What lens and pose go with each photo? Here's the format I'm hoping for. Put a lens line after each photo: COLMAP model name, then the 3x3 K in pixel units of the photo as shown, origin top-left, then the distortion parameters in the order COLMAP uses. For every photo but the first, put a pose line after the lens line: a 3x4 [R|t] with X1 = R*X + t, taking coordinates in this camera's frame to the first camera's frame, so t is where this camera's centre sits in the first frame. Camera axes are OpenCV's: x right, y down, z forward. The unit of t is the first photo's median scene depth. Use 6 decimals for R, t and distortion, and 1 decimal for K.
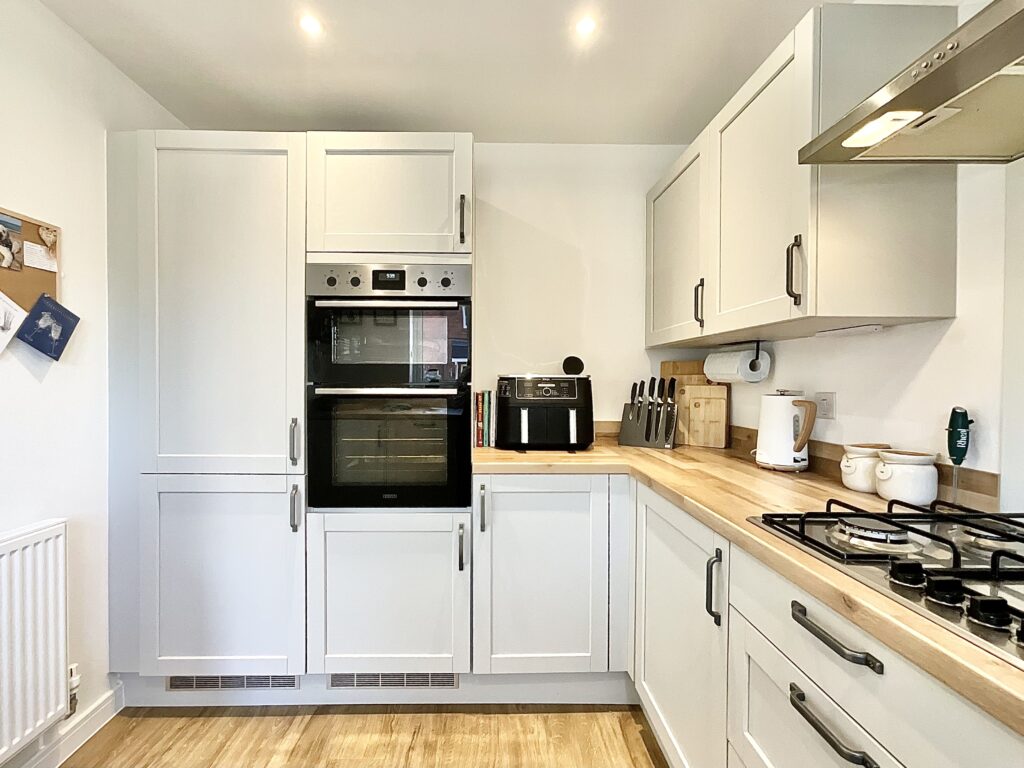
lens RADIAL K [[455.8, 0, 512.0], [0, 455.8, 384.0], [0, 0, 1]] dist [0.000658, 0.000235]
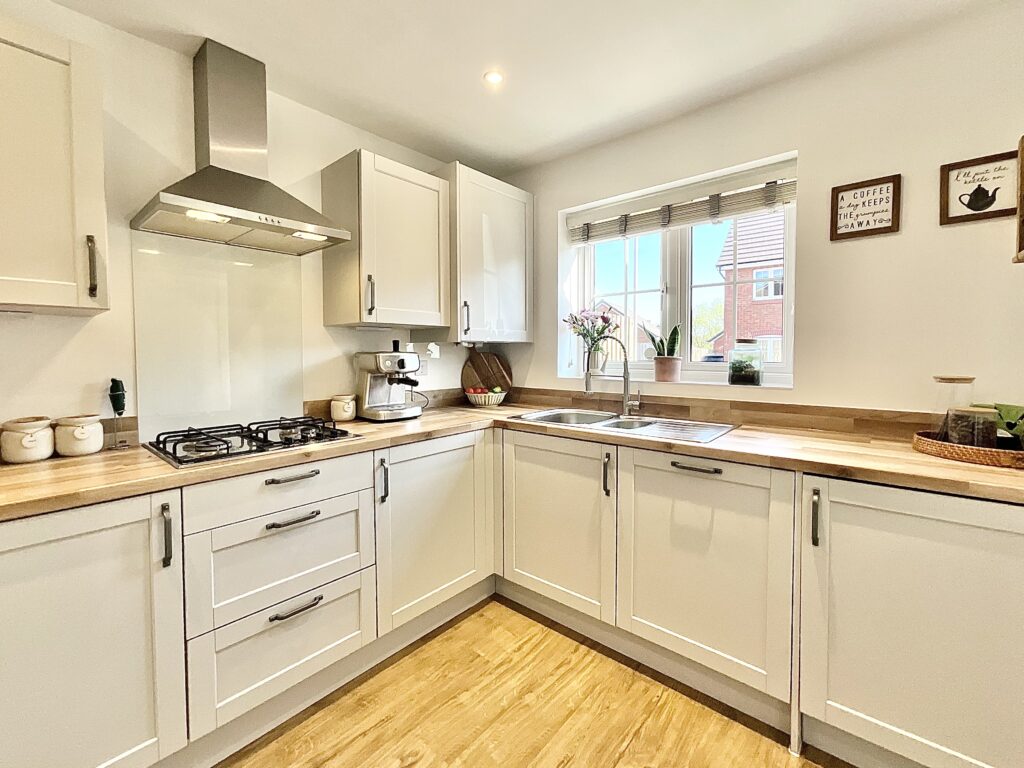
lens RADIAL K [[422.5, 0, 490.9], [0, 422.5, 368.0], [0, 0, 1]] dist [-0.001474, 0.007351]
pose [[-0.679637, -0.026471, 0.733071, -0.616946], [0.010720, 0.998884, 0.046008, -0.023612], [-0.733470, 0.039127, -0.678595, 0.724417]]
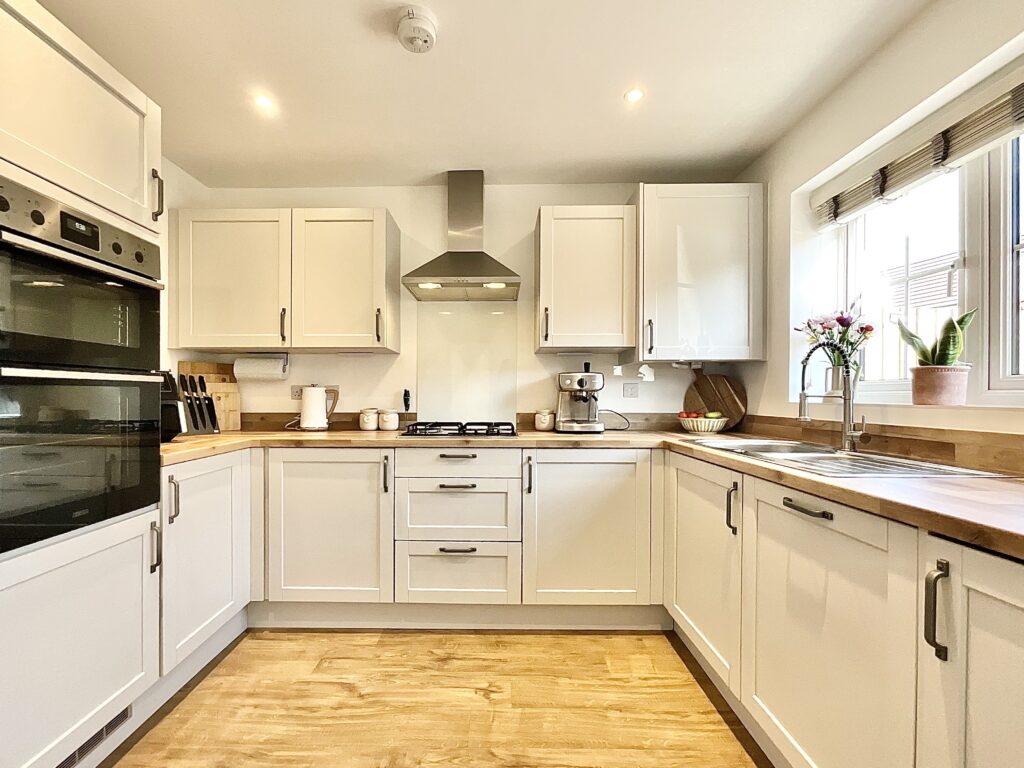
lens RADIAL K [[409.3, 0, 487.4], [0, 409.3, 394.5], [0, 0, 1]] dist [-0.000866, 0.006238]
pose [[0.070721, -0.008453, 0.997460, -0.904961], [0.010135, 0.999919, 0.007755, 0.047455], [-0.997445, 0.009561, 0.070801, 0.263278]]
